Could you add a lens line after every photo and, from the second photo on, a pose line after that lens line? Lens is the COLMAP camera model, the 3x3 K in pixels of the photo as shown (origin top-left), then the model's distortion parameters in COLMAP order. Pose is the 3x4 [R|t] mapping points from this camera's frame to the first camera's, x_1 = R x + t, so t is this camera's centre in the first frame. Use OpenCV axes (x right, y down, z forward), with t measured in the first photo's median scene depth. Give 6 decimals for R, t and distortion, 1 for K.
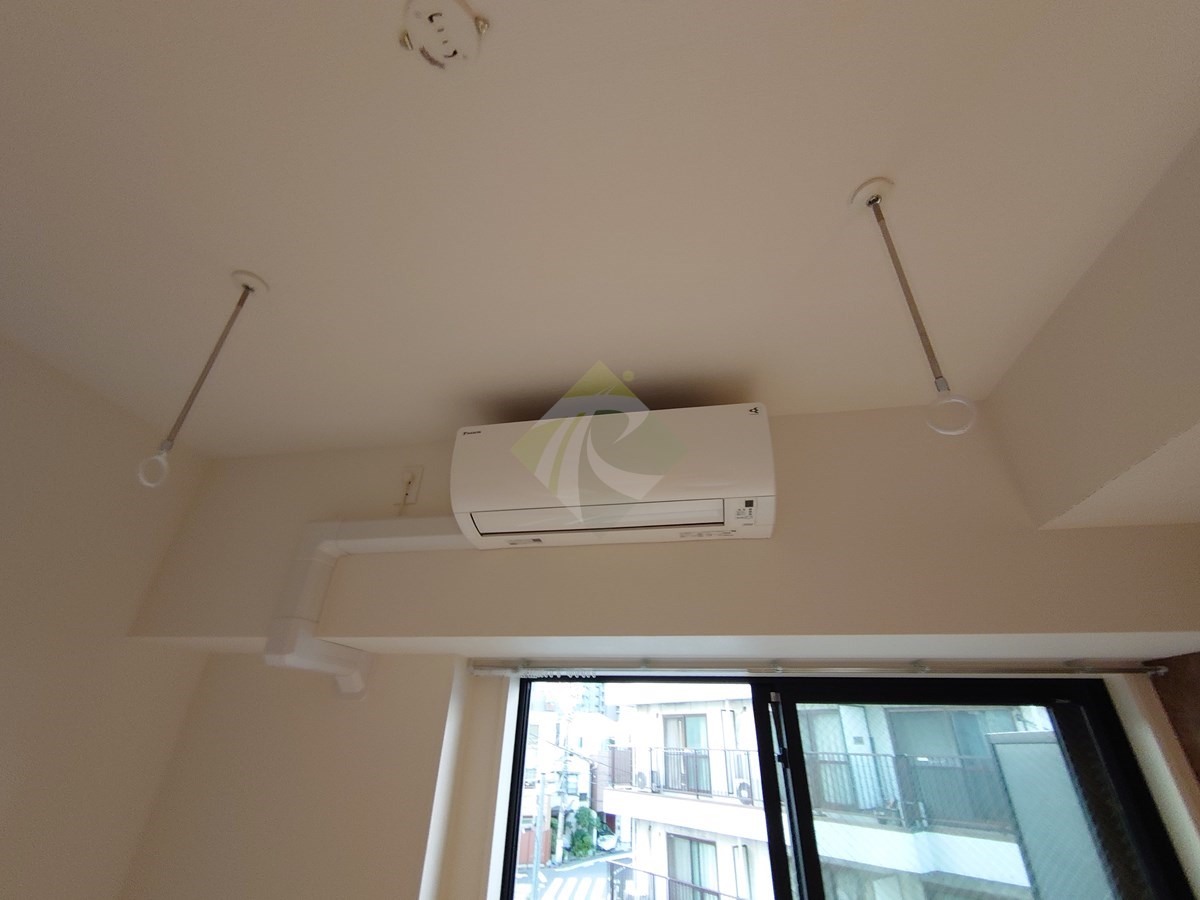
lens RADIAL K [[516.9, 0, 600.0], [0, 516.9, 450.0], [0, 0, 1]] dist [-0.000057, -0.001099]
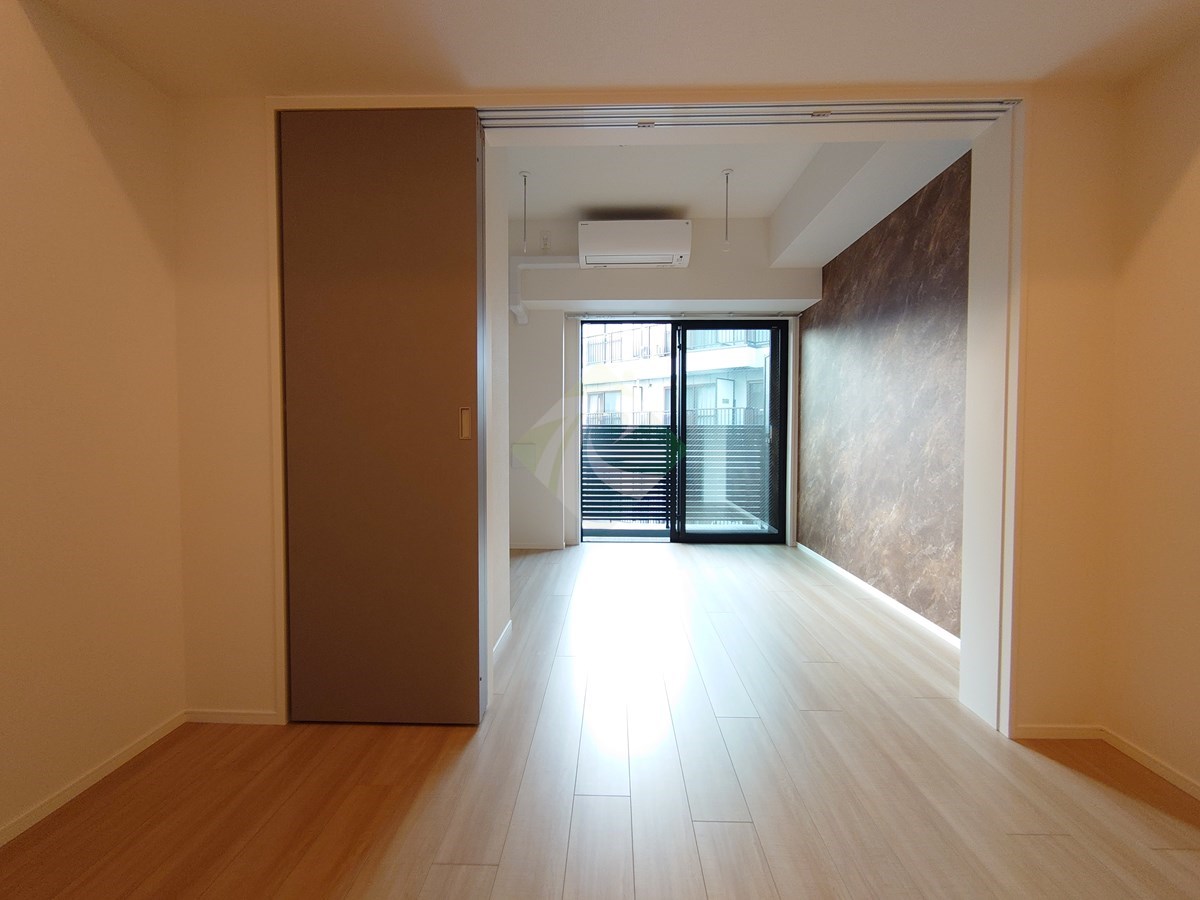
lens RADIAL K [[516.9, 0, 600.0], [0, 516.9, 450.0], [0, 0, 1]] dist [-0.000057, -0.001099]
pose [[0.987203, -0.028649, 0.156874, -0.062856], [-0.057889, 0.852244, 0.519931, -0.043575], [-0.148590, -0.522359, 0.839680, -0.188278]]
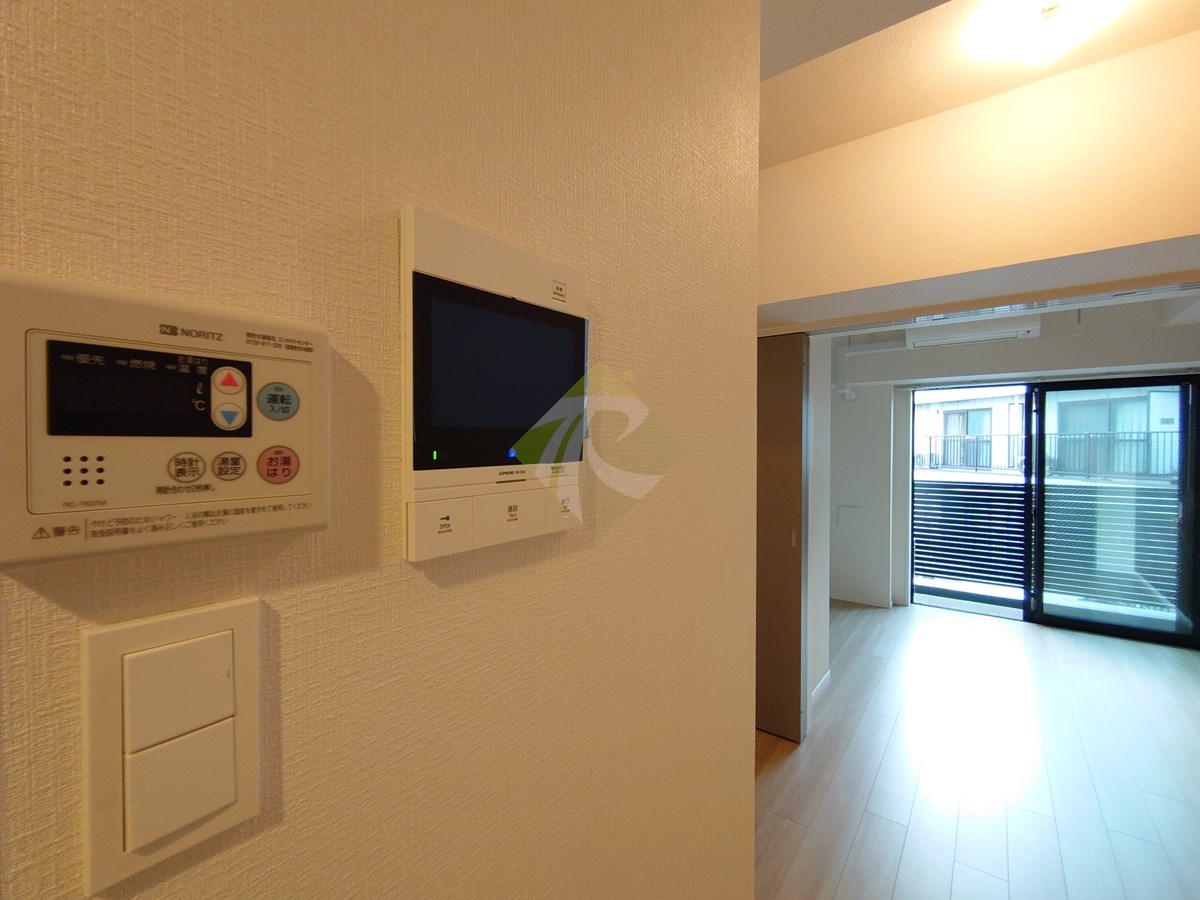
lens RADIAL K [[516.9, 0, 600.0], [0, 516.9, 450.0], [0, 0, 1]] dist [-0.000057, -0.001099]
pose [[0.894242, -0.018965, -0.447182, -0.053590], [0.240417, 0.863085, 0.444166, -0.108705], [0.377533, -0.504702, 0.776367, -0.230432]]
